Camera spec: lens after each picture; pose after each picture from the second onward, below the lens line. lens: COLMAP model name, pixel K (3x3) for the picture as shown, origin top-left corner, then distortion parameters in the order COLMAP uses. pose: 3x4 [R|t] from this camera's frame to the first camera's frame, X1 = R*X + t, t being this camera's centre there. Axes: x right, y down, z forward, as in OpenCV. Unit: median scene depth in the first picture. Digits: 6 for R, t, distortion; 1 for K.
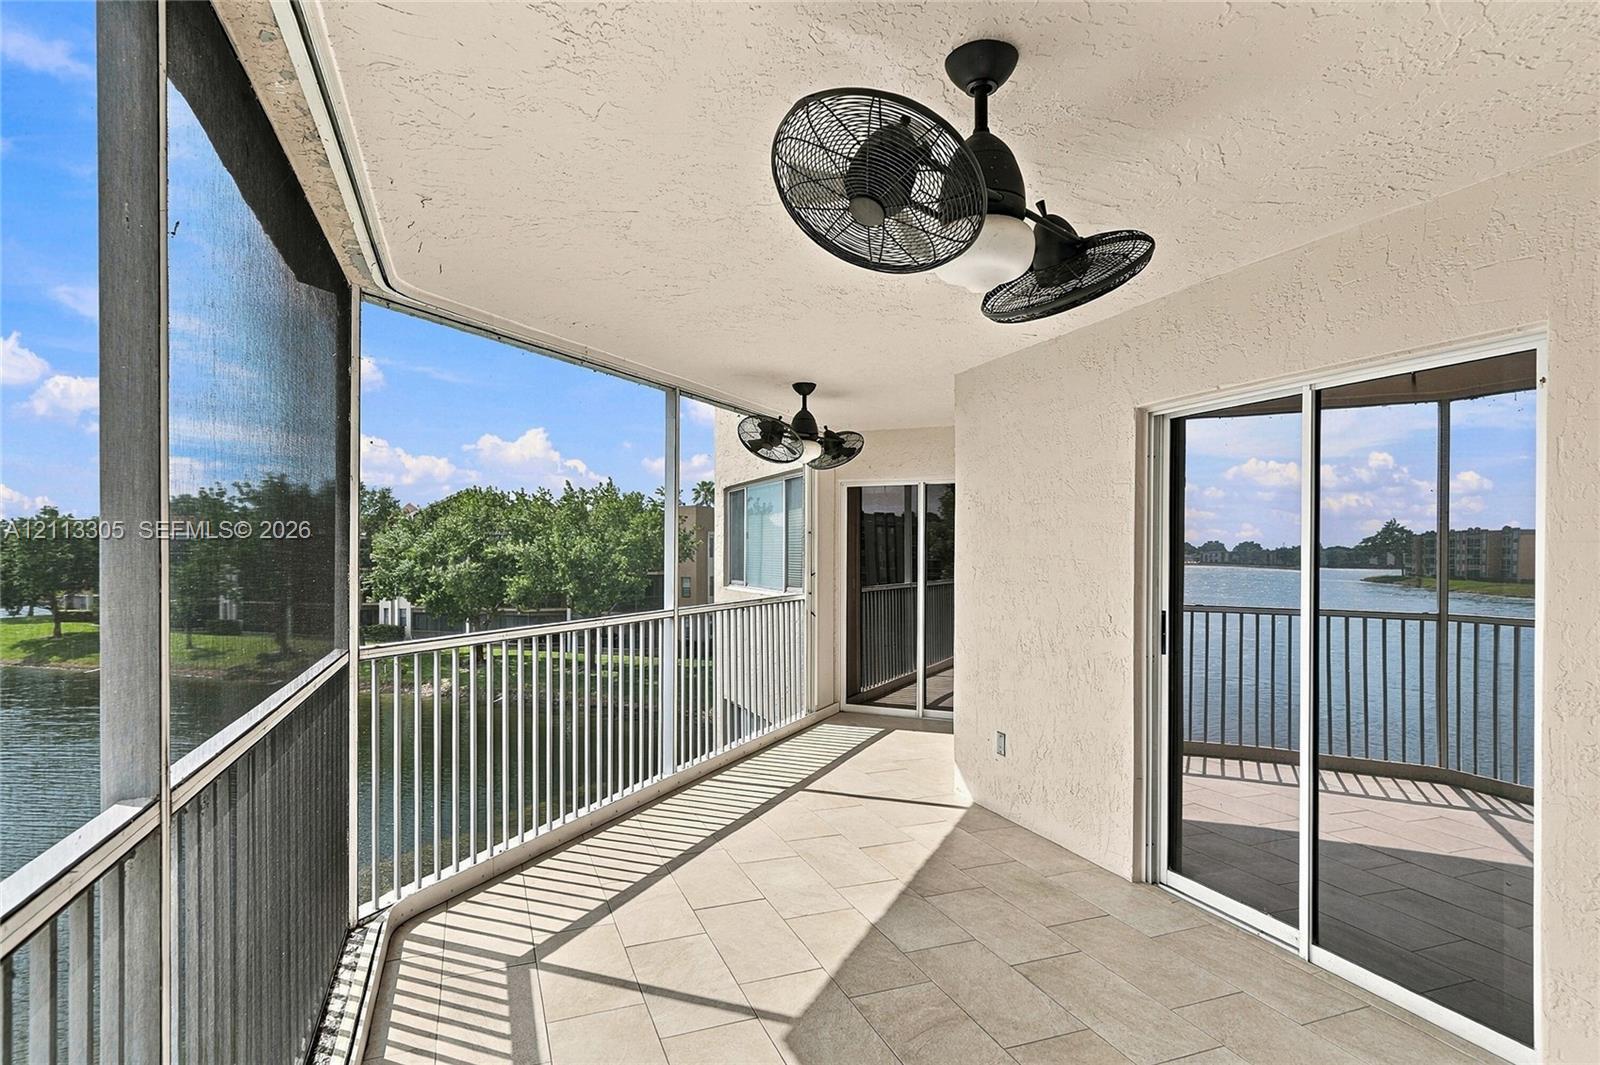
lens RADIAL K [[842.6, 0, 798.1], [0, 842.6, 565.3], [0, 0, 1]] dist [0.030434, -0.000053]
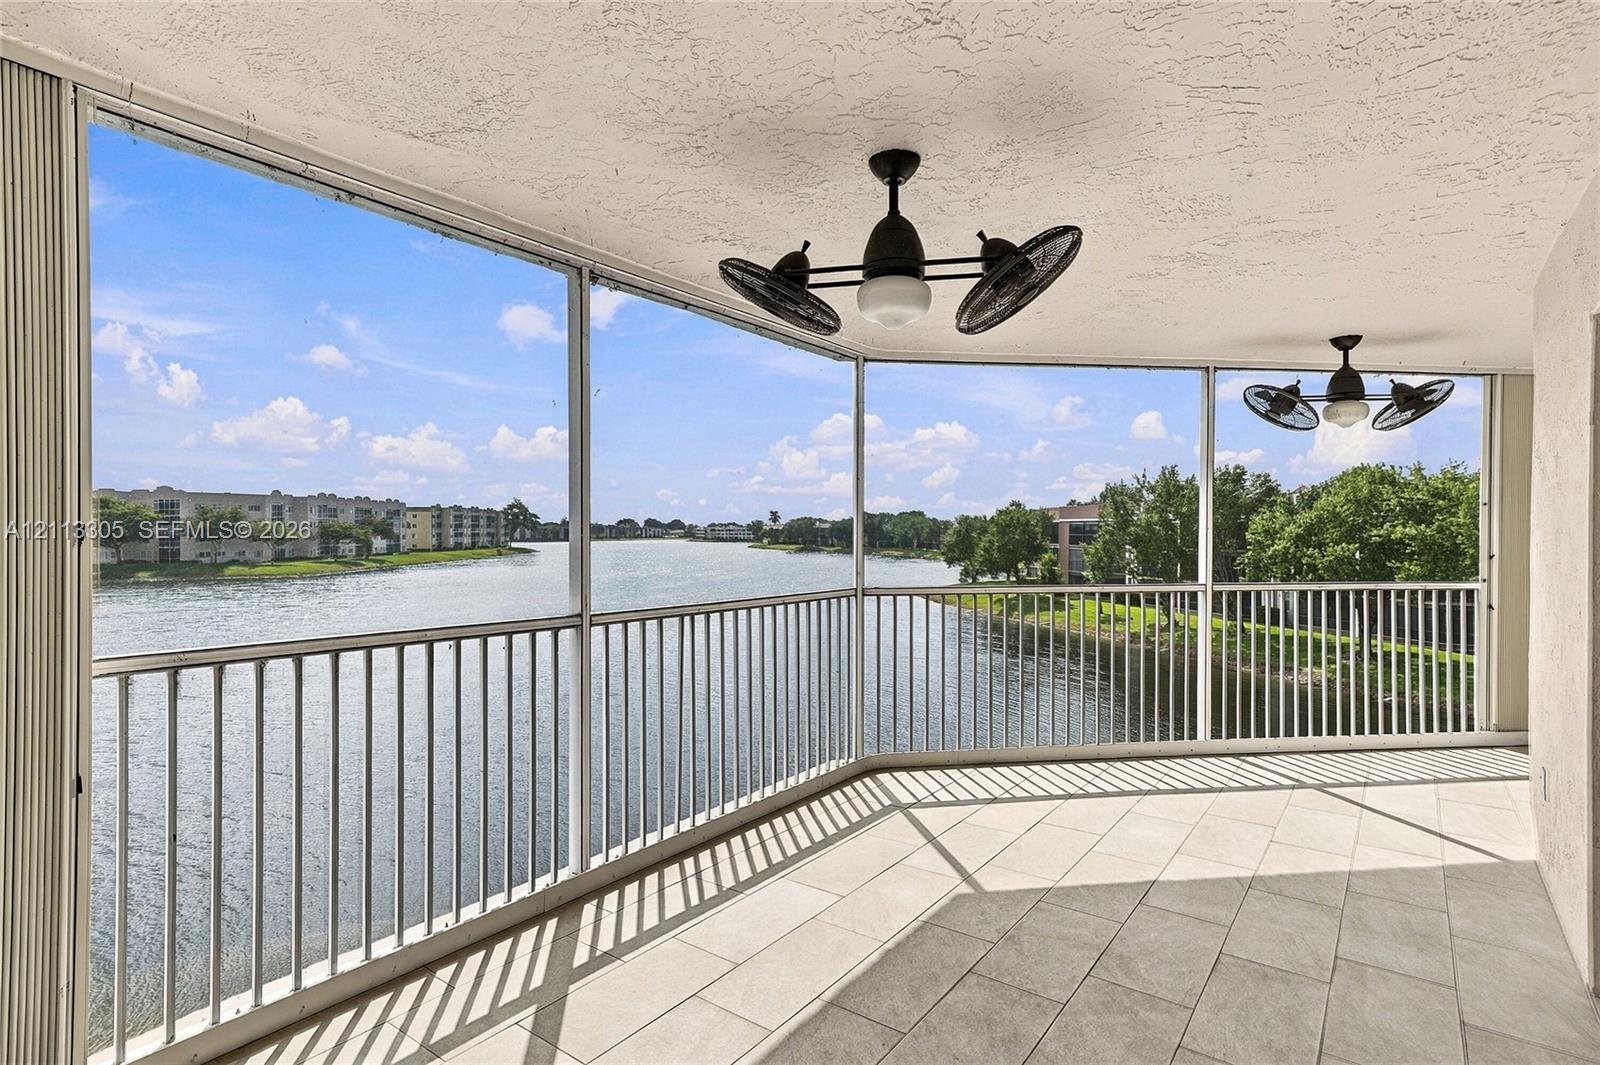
lens RADIAL K [[823.5, 0, 800.0], [0, 823.5, 532.5], [0, 0, 1]] dist [-0.001779, -0.000195]
pose [[0.542312, 0.001307, -0.840176, 0.423685], [-0.017305, 0.999804, -0.009614, 0.009346], [0.839999, 0.019754, 0.542228, 0.048608]]
